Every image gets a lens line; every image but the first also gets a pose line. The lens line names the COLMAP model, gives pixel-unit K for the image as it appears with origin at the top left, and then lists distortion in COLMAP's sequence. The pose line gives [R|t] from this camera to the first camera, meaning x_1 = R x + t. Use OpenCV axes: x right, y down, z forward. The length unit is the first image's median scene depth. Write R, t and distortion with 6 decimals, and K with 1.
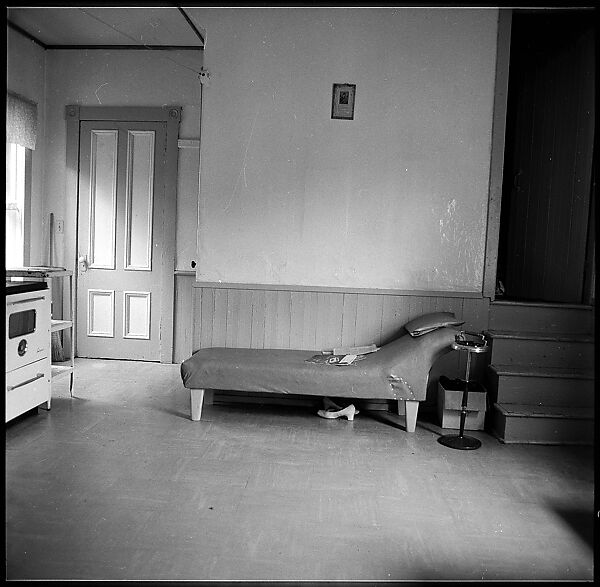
lens RADIAL K [[566.1, 0, 293.1], [0, 566.1, 303.2], [0, 0, 1]] dist [-0.048984, 0.018669]
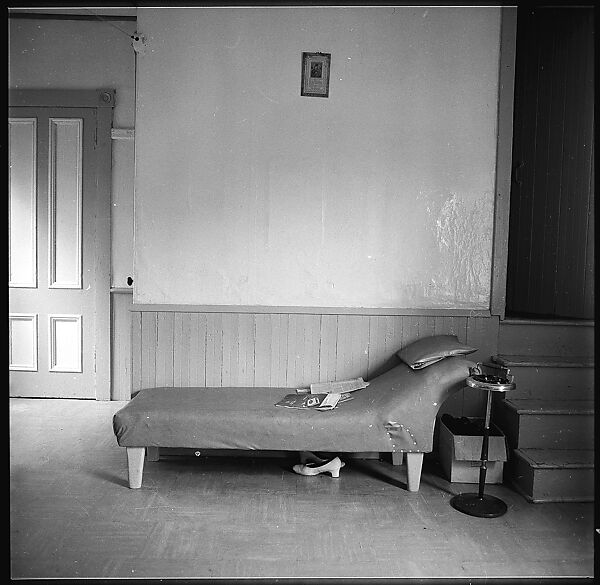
lens RADIAL K [[569.9, 0, 296.3], [0, 569.9, 303.8], [0, 0, 1]] dist [-0.053164, 0.024799]
pose [[0.996281, -0.024006, 0.082752, -0.012468], [0.024965, 0.999632, -0.010573, -0.026685], [-0.082468, 0.012600, 0.996514, 0.215893]]
